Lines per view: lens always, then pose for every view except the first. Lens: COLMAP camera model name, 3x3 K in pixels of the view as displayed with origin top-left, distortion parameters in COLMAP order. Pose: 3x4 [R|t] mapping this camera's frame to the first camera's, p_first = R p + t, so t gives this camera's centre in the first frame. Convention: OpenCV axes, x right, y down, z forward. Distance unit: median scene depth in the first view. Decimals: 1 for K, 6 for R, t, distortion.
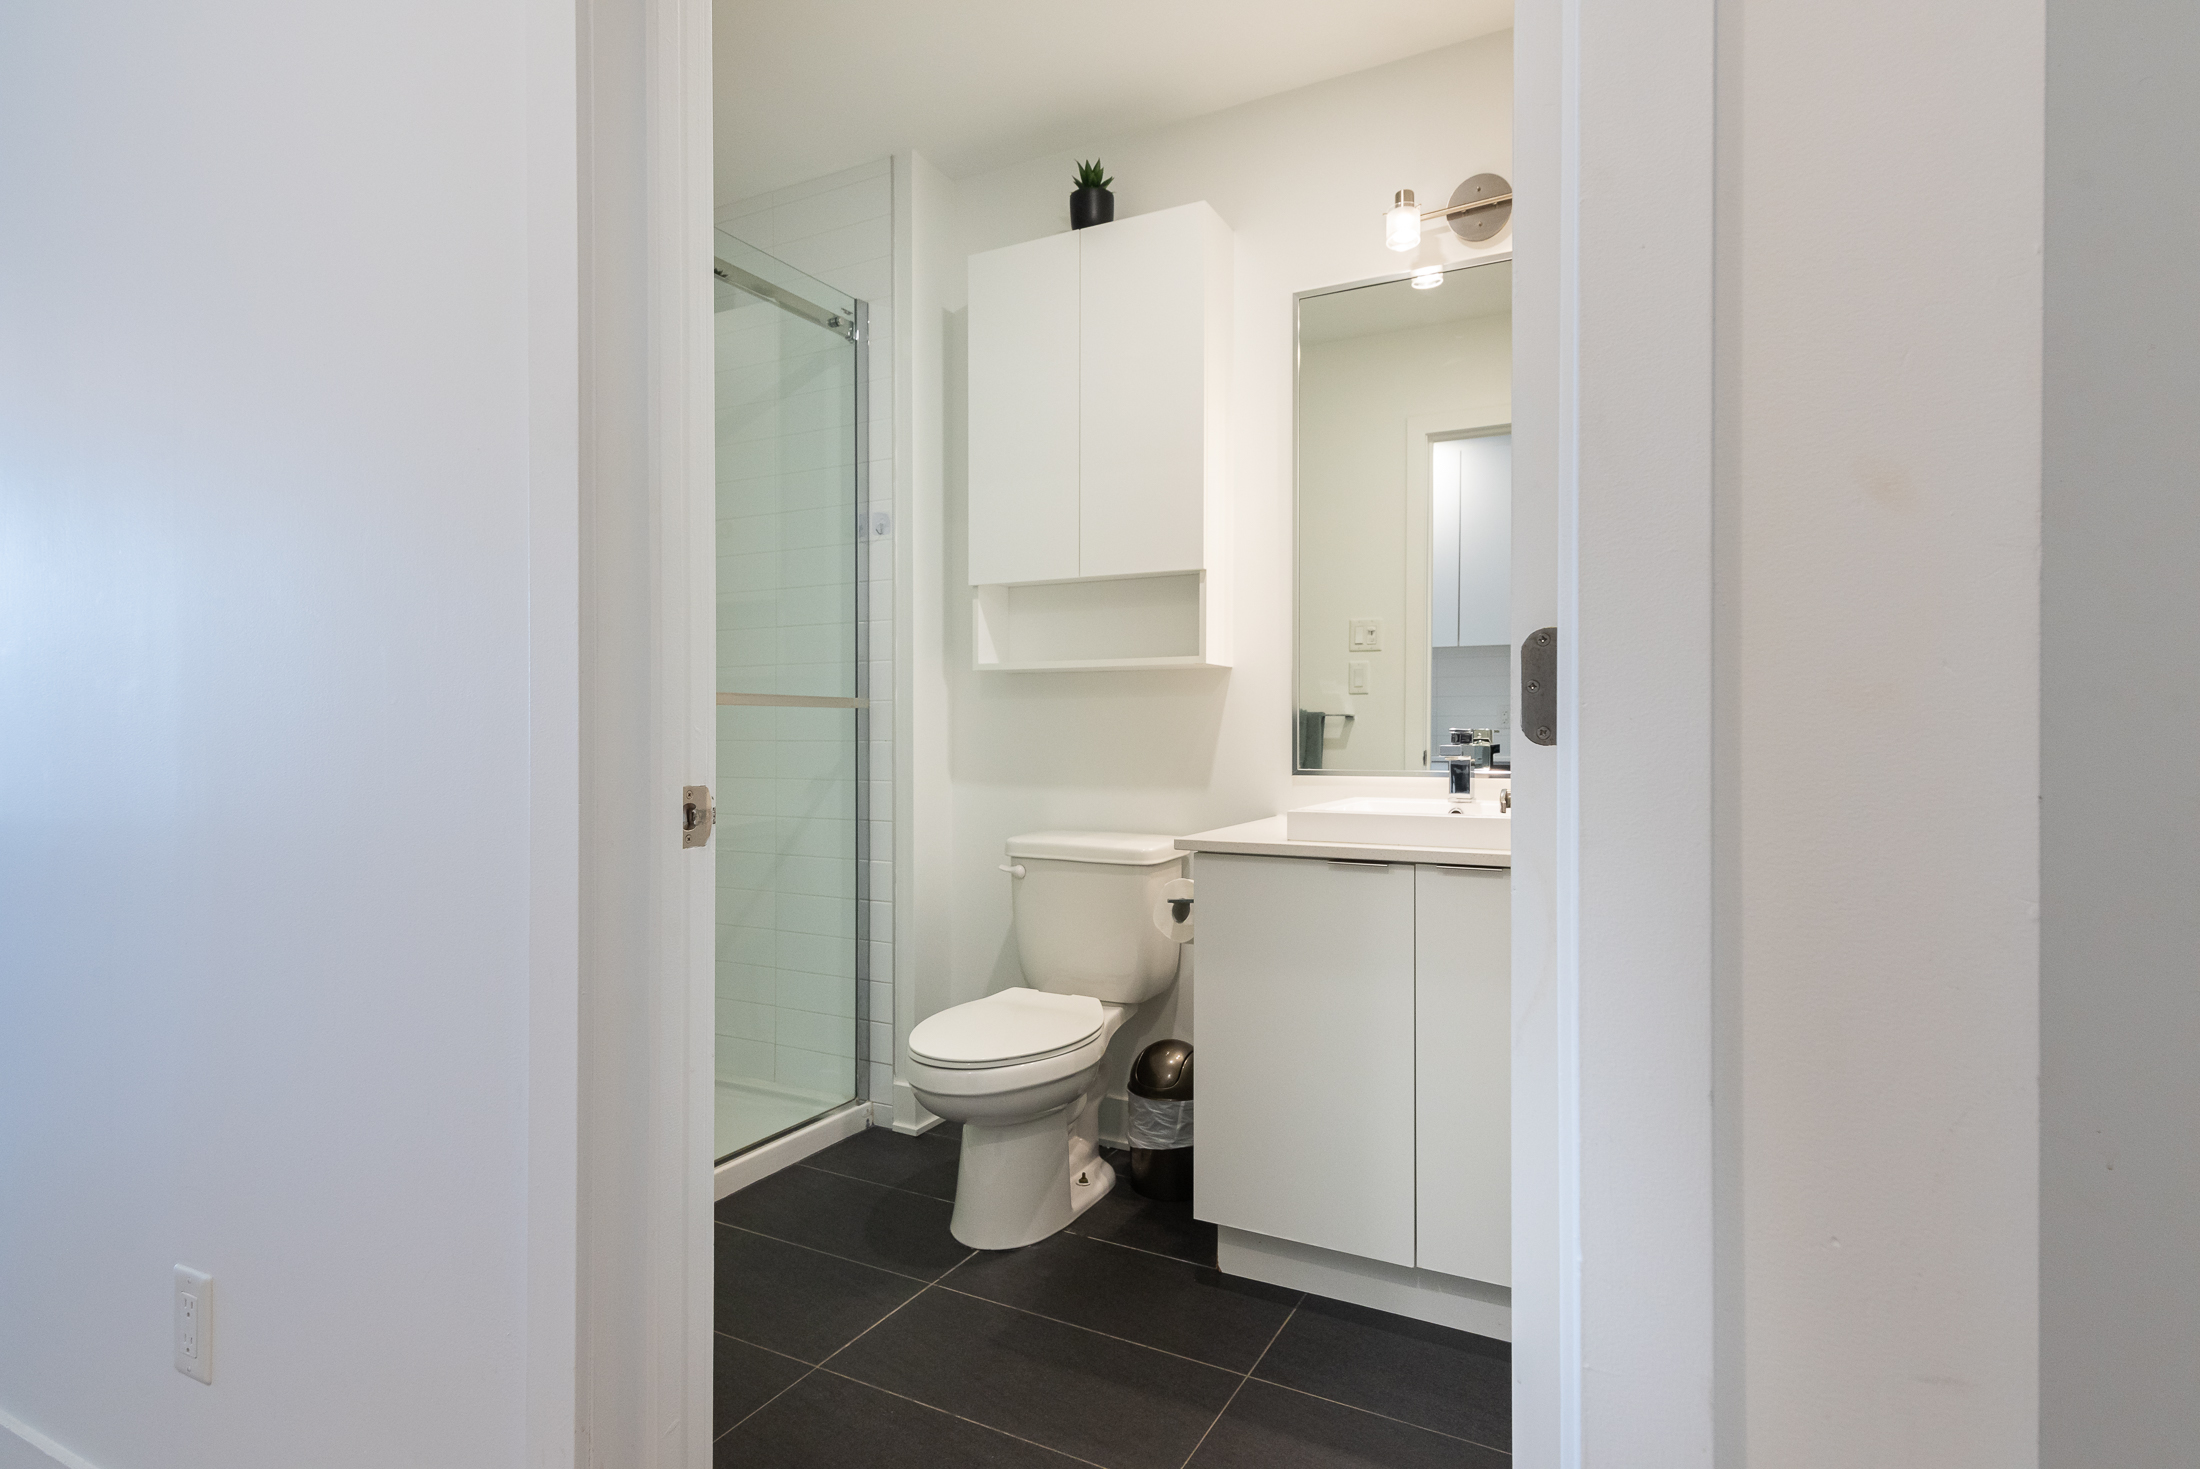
lens RADIAL K [[1145.6, 0, 1101.8], [0, 1145.6, 737.4], [0, 0, 1]] dist [0.000931, 0.000023]
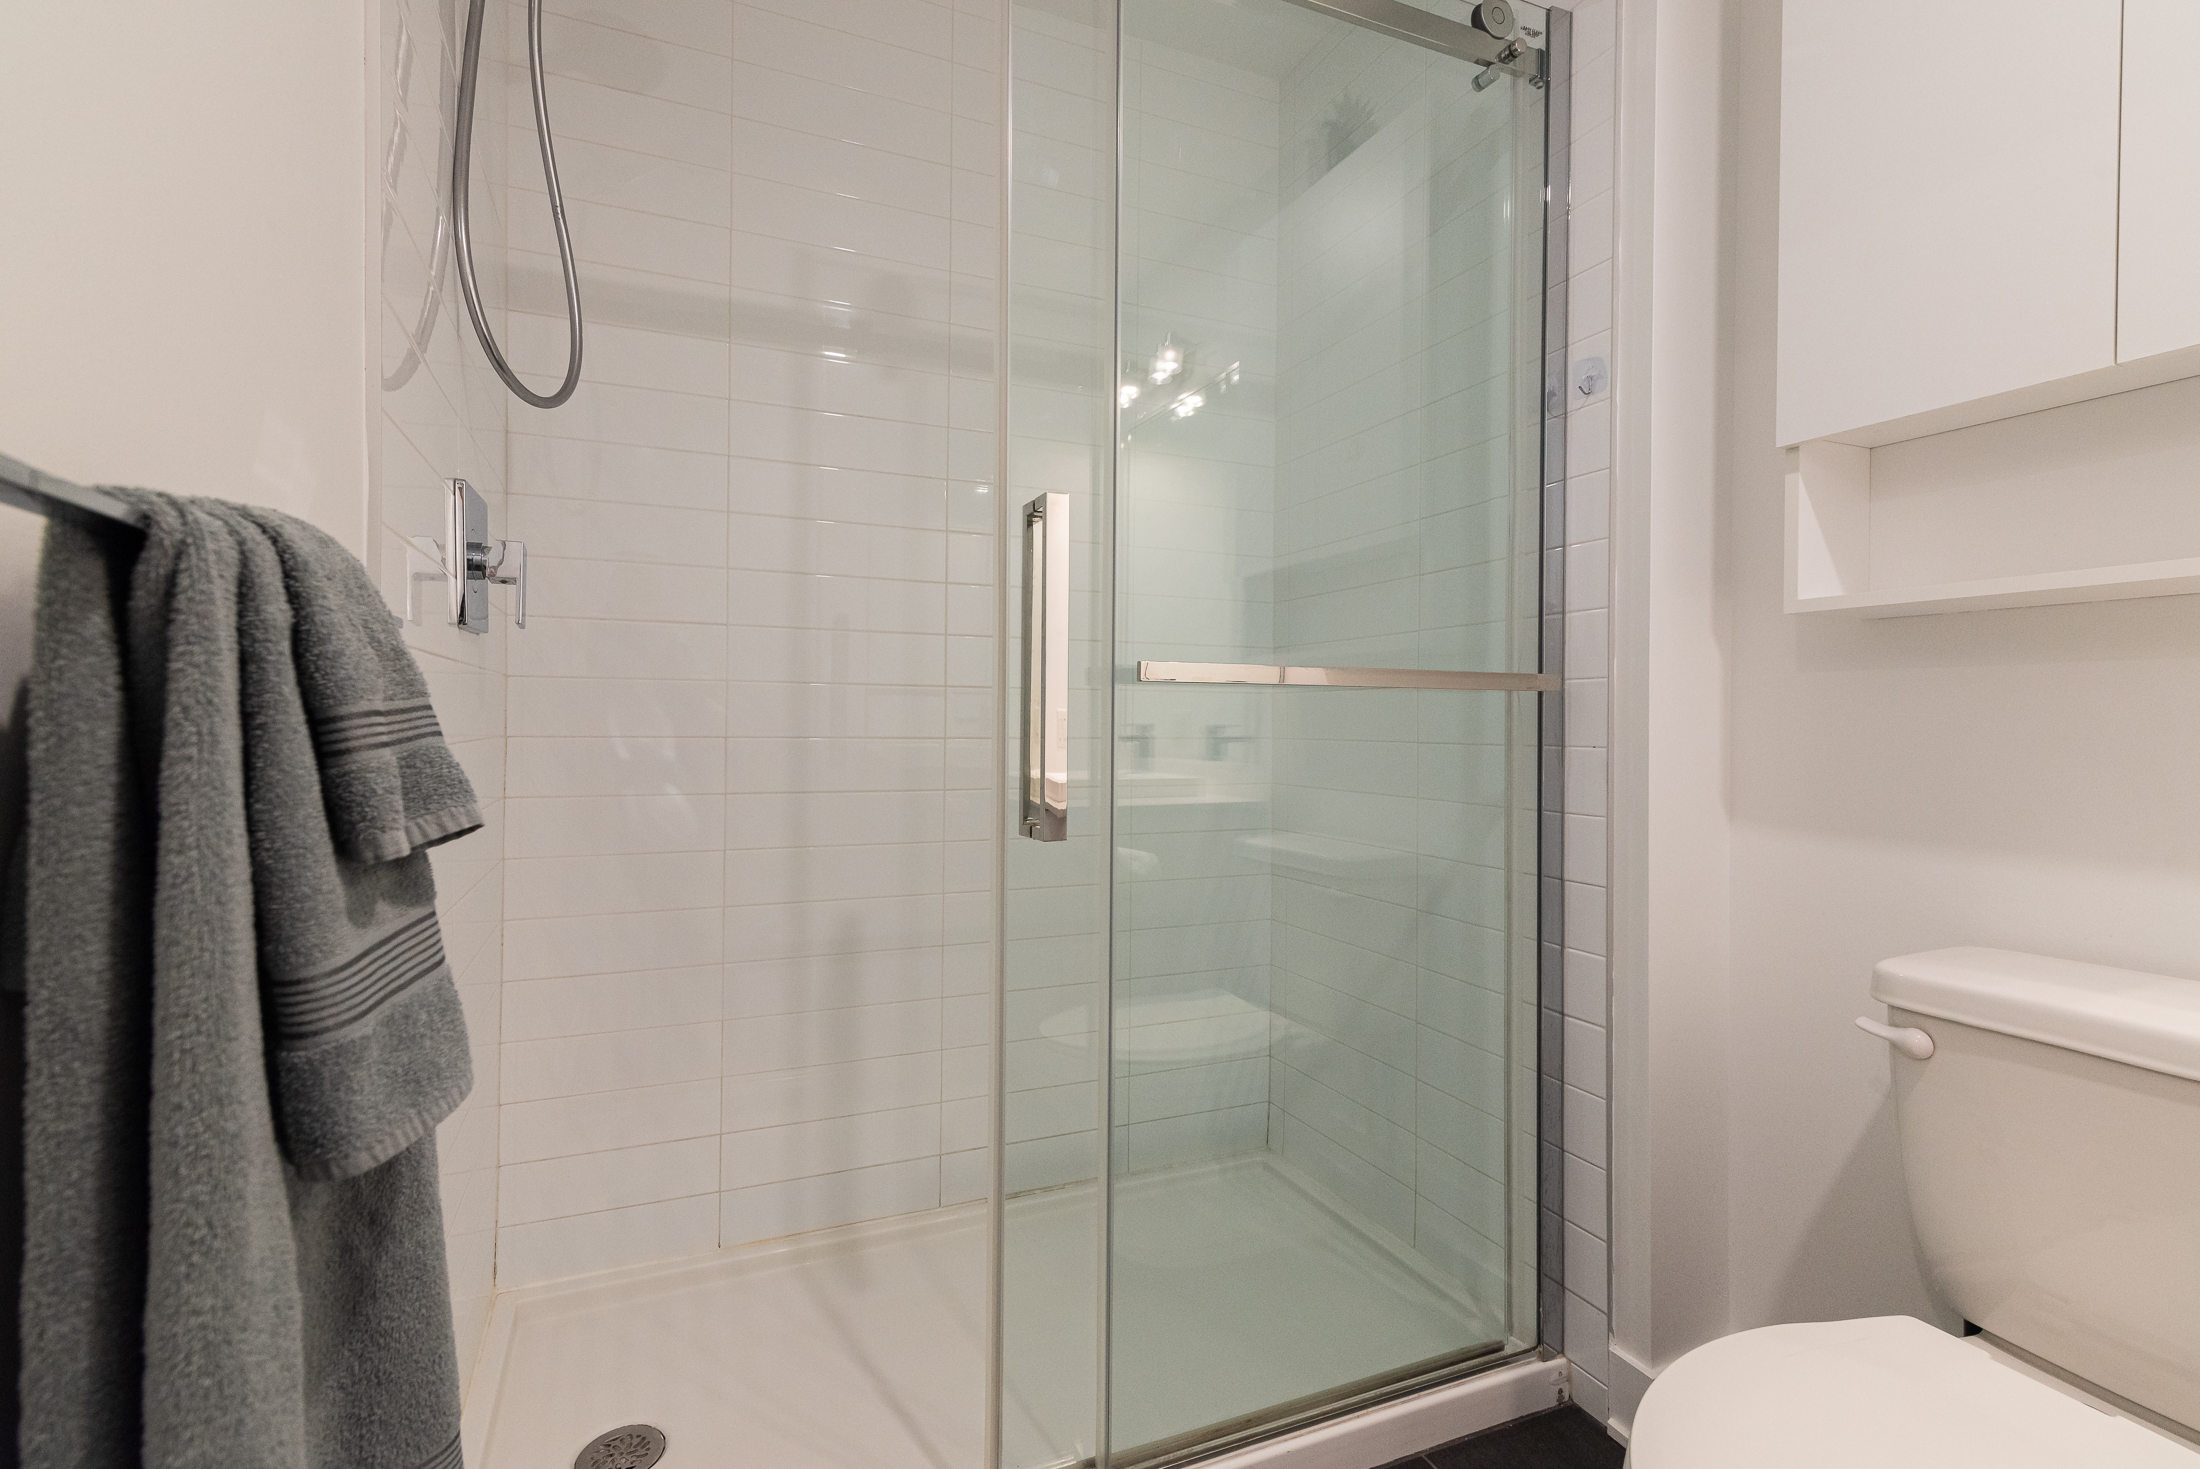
lens RADIAL K [[994.5, 0, 1096.6], [0, 994.5, 736.1], [0, 0, 1]] dist [0.016024, 0.000078]
pose [[0.788083, 0.006889, -0.615531, -0.076538], [-0.002199, 0.999962, 0.008377, -0.006937], [0.615565, -0.005249, 0.788068, 0.449134]]
